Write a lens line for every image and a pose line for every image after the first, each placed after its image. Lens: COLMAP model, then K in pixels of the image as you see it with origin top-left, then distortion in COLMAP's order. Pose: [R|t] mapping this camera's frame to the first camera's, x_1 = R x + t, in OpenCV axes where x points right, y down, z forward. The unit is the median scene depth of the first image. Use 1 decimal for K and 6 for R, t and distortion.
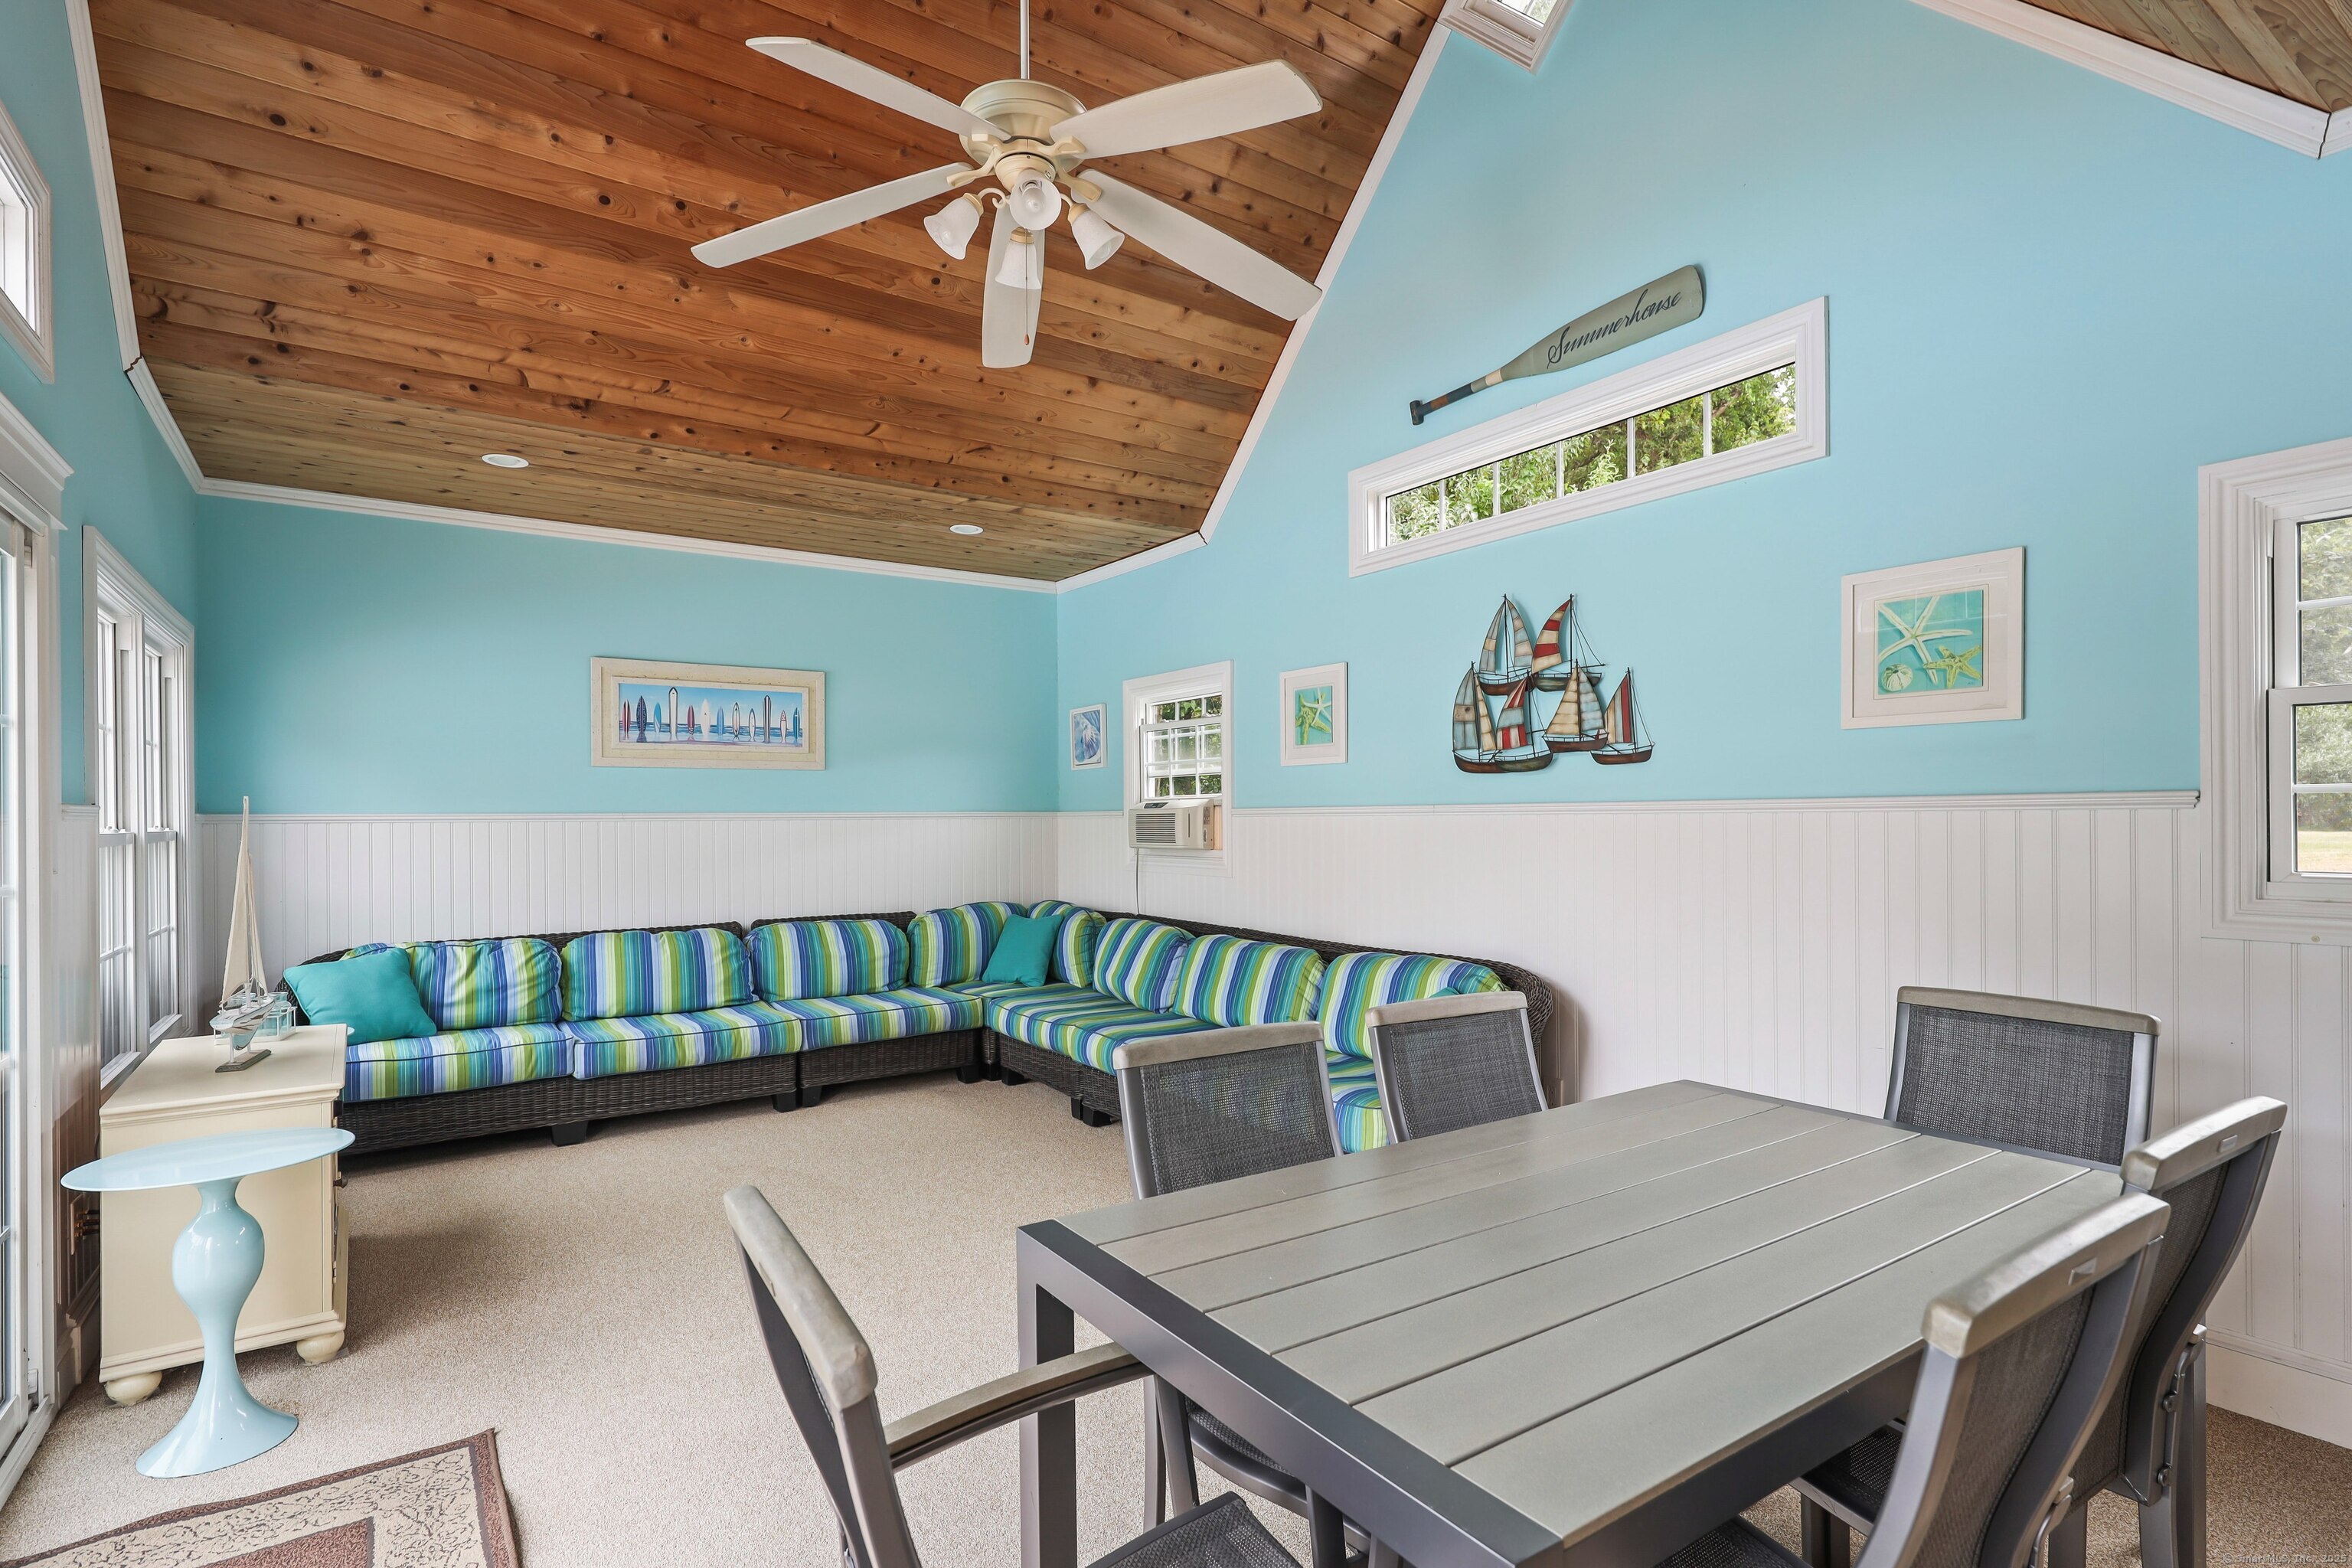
lens RADIAL K [[1133.3, 0, 1165.9], [0, 1133.3, 816.8], [0, 0, 1]] dist [0.000615, 0.000195]
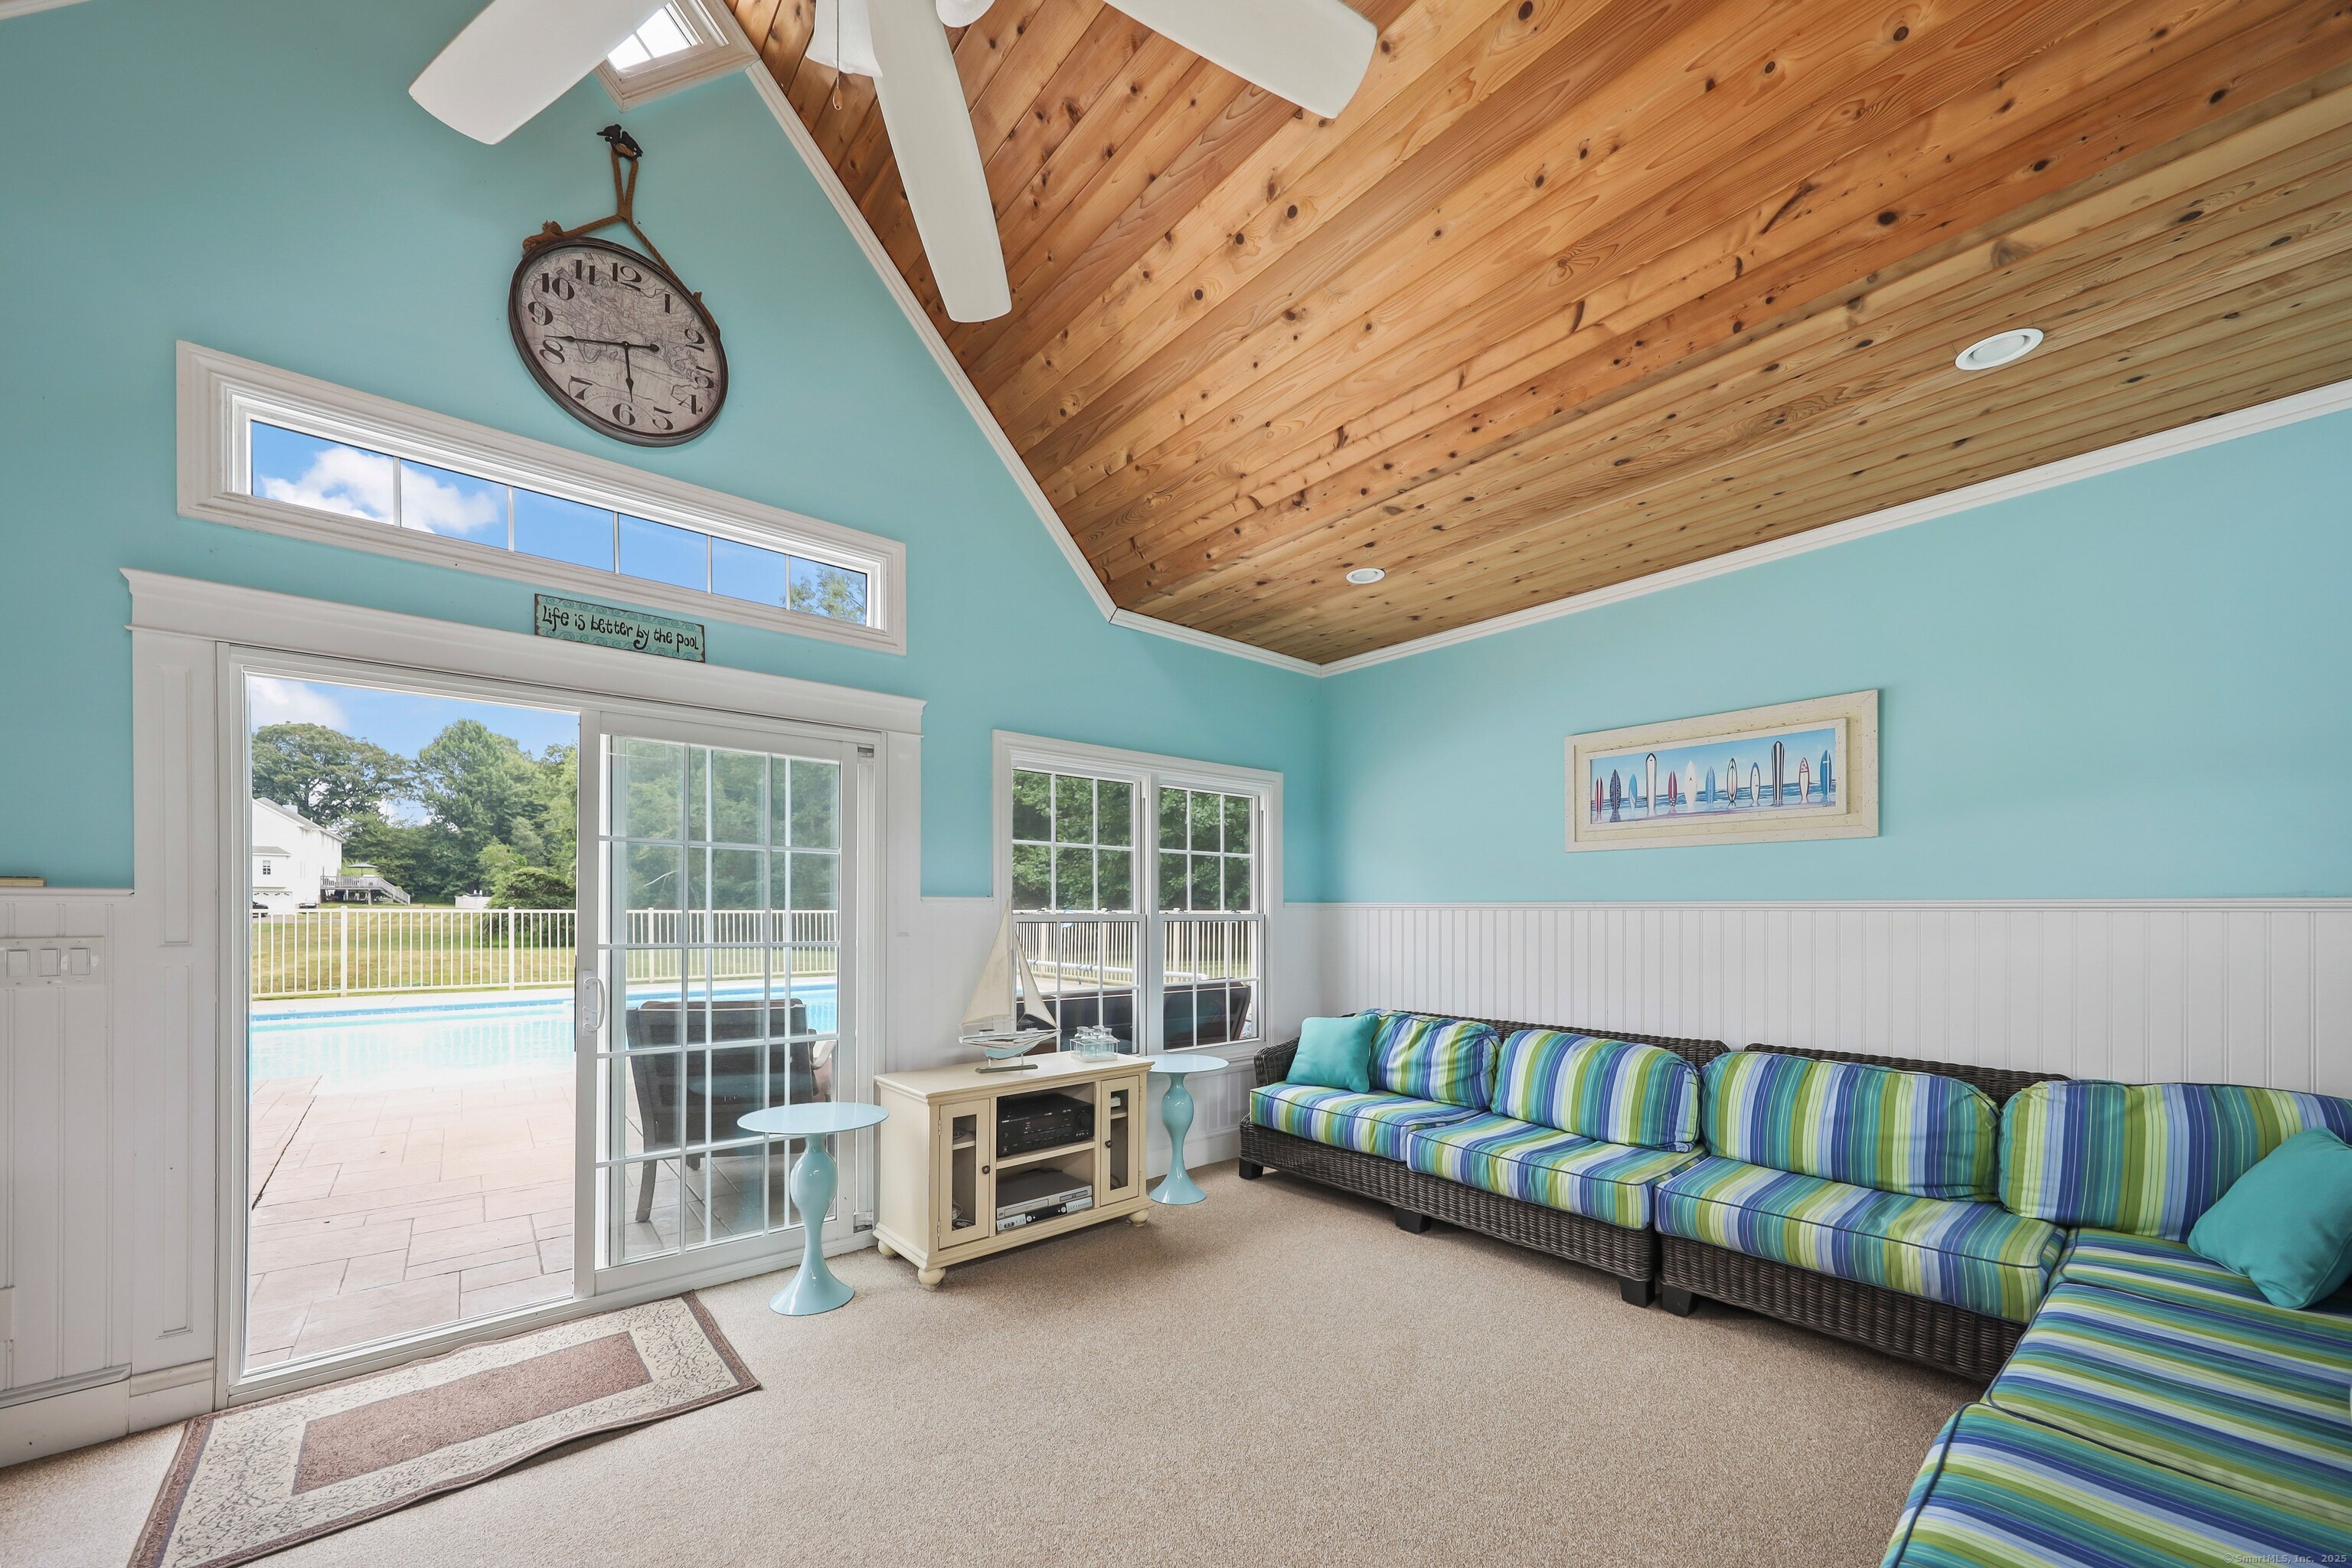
lens RADIAL K [[868.8, 0, 1163.8], [0, 868.8, 910.1], [0, 0, 1]] dist [0.000963, -0.000026]
pose [[0.097753, 0.010229, -0.995158, 0.180891], [-0.000859, 0.999948, 0.010194, -0.003180], [0.995210, -0.000142, 0.097757, 0.581638]]
